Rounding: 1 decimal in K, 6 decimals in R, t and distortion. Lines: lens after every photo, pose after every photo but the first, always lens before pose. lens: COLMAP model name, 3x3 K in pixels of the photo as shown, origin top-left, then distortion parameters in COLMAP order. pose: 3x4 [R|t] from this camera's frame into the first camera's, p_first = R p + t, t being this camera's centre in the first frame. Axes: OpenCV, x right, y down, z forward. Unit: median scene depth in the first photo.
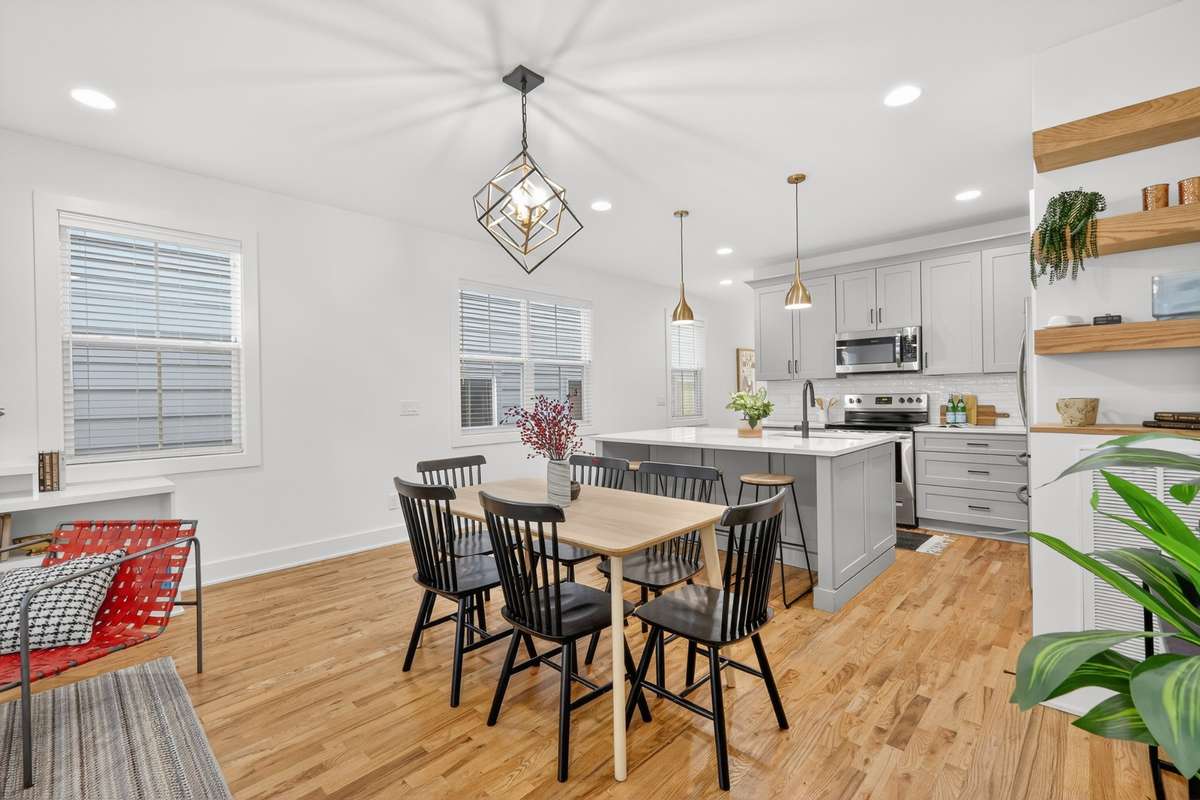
lens RADIAL K [[523.3, 0, 602.1], [0, 523.3, 399.1], [0, 0, 1]] dist [0.002264, 0.000264]
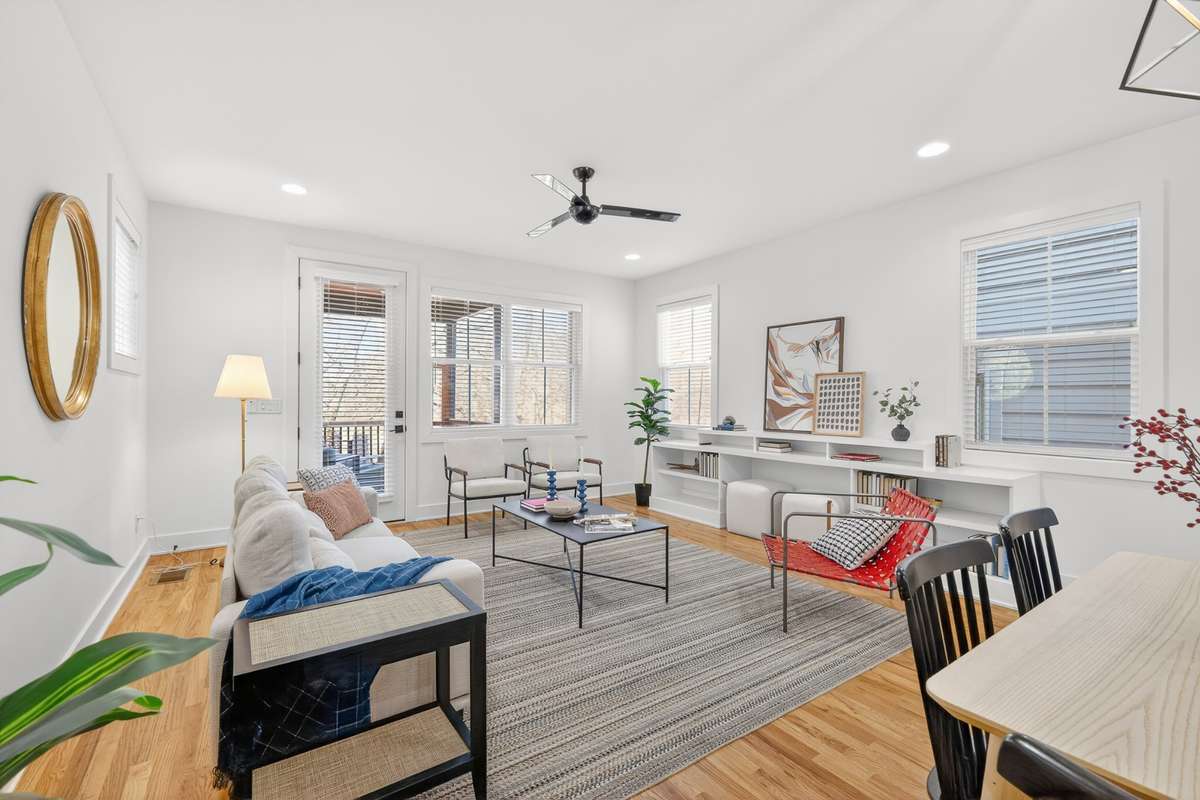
lens RADIAL K [[523.3, 0, 602.1], [0, 523.3, 399.1], [0, 0, 1]] dist [0.002264, 0.000264]
pose [[-0.214278, 0.018021, -0.976606, 0.210278], [-0.005485, 0.999792, 0.019652, -0.005310], [0.976757, 0.009567, -0.214135, 0.270455]]
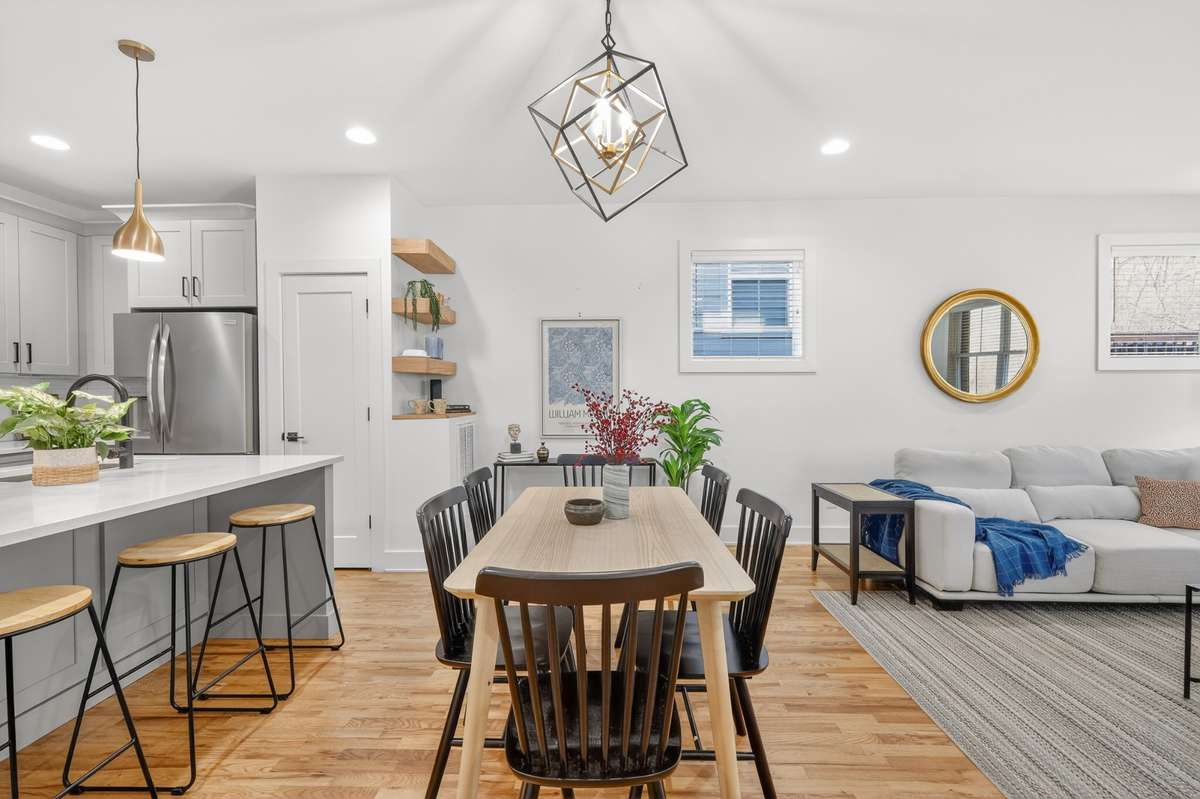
lens RADIAL K [[519.1, 0, 599.2], [0, 519.1, 397.2], [0, 0, 1]] dist [0.002358, 0.000149]
pose [[-0.661795, 0.012453, 0.749581, -0.340667], [0.019746, 0.999805, 0.000823, 0.001038], [-0.749425, 0.015346, -0.661912, 0.759492]]
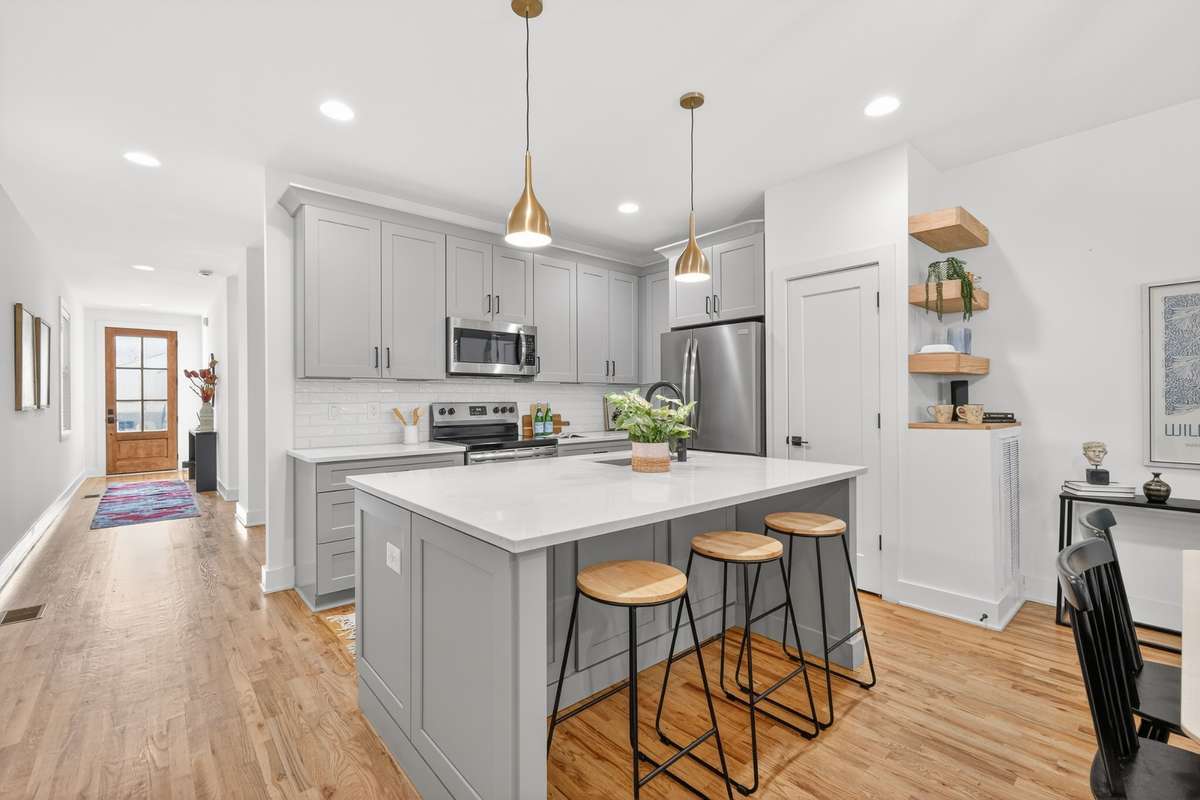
lens RADIAL K [[523.3, 0, 602.1], [0, 523.3, 399.1], [0, 0, 1]] dist [0.002264, 0.000264]
pose [[0.099771, 0.015795, 0.994885, -0.263675], [0.007879, 0.999830, -0.016663, -0.000157], [-0.994979, 0.009501, 0.099629, 0.798271]]
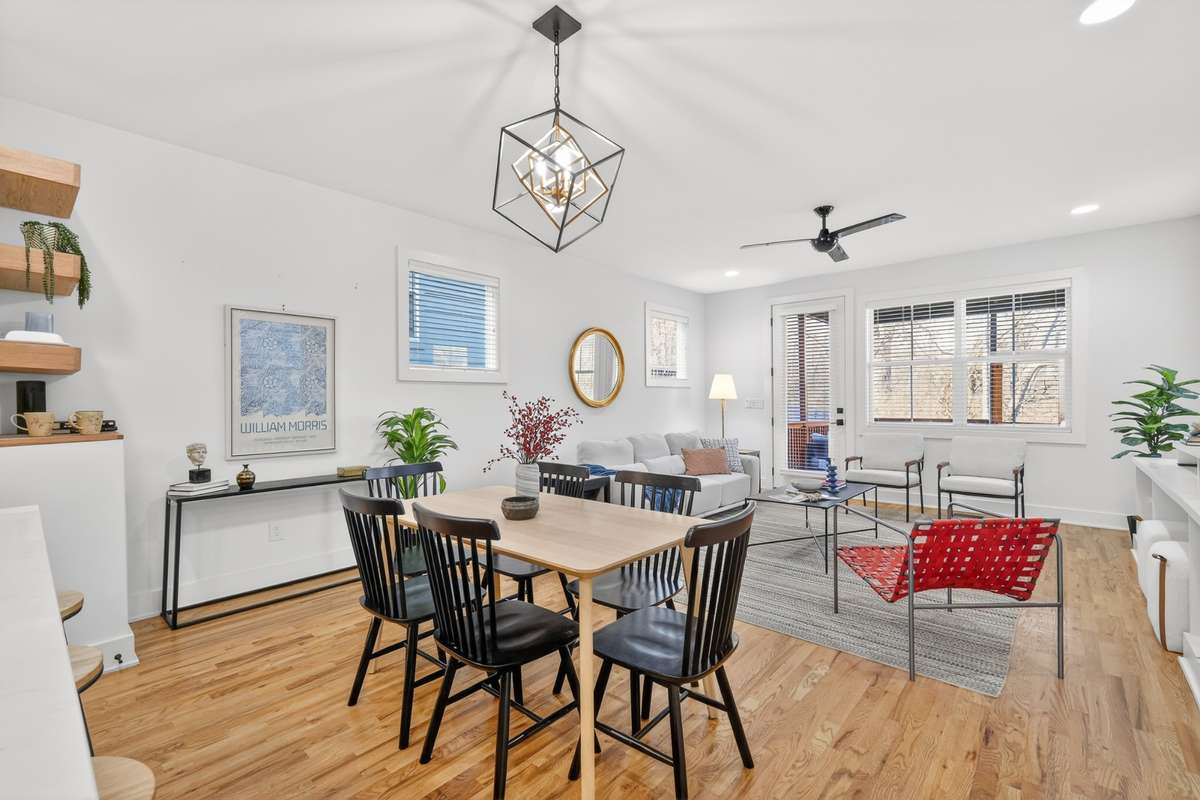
lens RADIAL K [[519.1, 0, 599.2], [0, 519.1, 397.7], [0, 0, 1]] dist [0.002358, 0.000149]
pose [[-0.999444, 0.024151, -0.023009, -0.094418], [0.024105, 0.999707, 0.002273, -0.002314], [0.023057, 0.001717, -0.999733, 0.939432]]
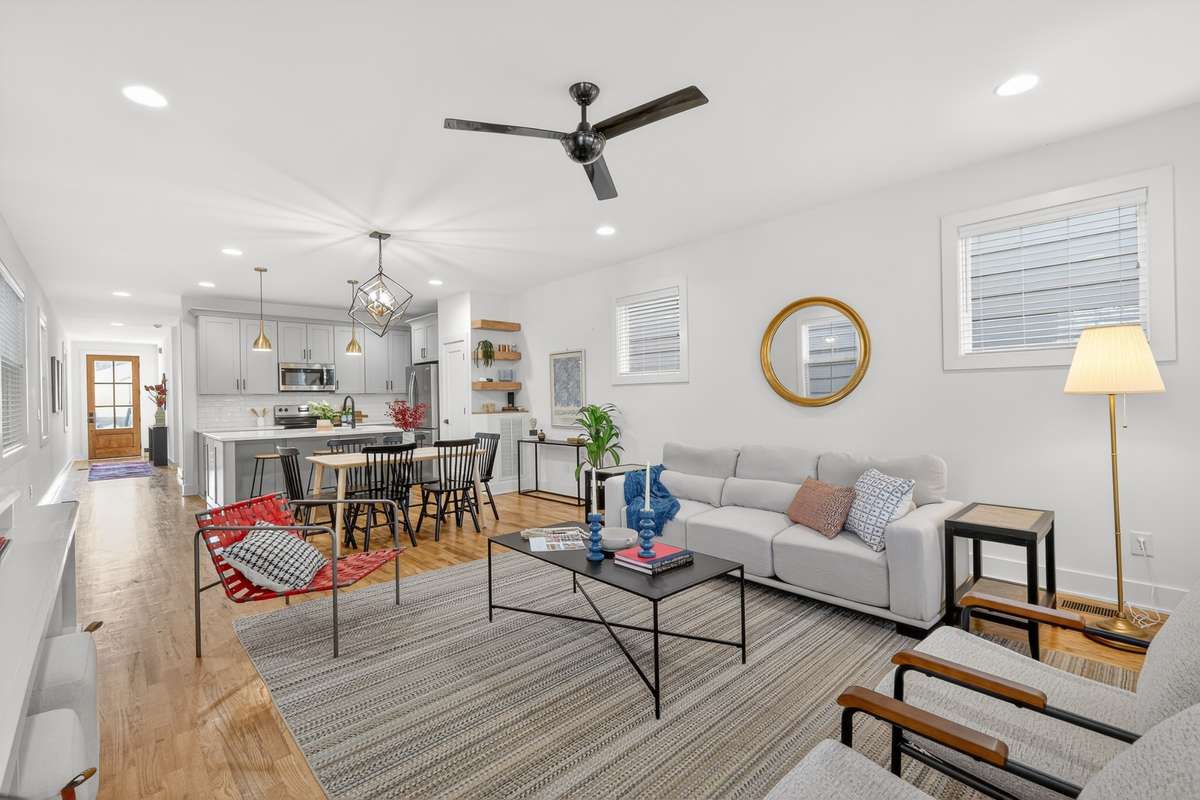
lens RADIAL K [[523.3, 0, 602.1], [0, 523.3, 399.1], [0, 0, 1]] dist [0.002264, 0.000264]
pose [[0.060604, 0.012830, 0.998079, -1.013549], [0.021450, 0.999670, -0.014153, 0.014098], [-0.997931, 0.022267, 0.060309, 0.045909]]
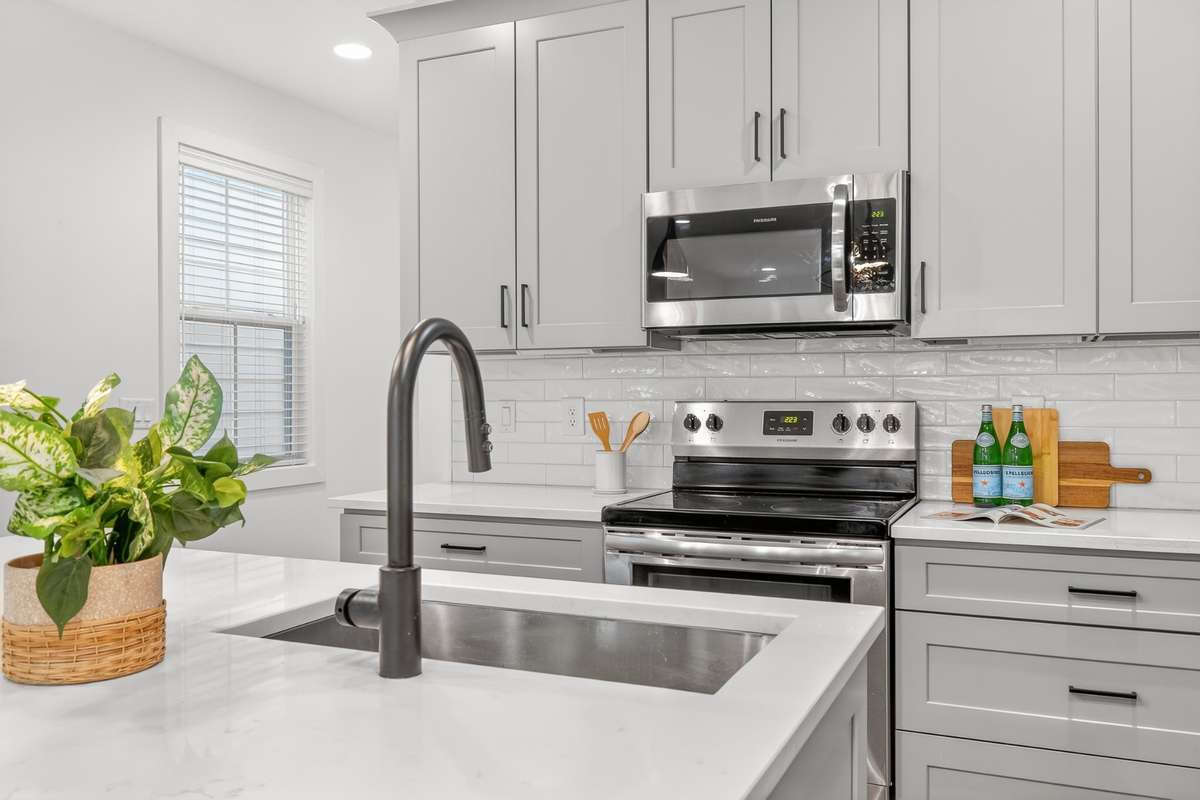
lens RADIAL K [[1008.4, 0, 600.0], [0, 1008.4, 400.0], [0, 0, 1]] dist [0.003164, 0.000890]
pose [[0.943837, 0.010301, 0.330252, 0.261175], [-0.009536, 0.999947, -0.003936, -0.007875], [-0.330275, 0.000566, 0.943885, 0.524170]]
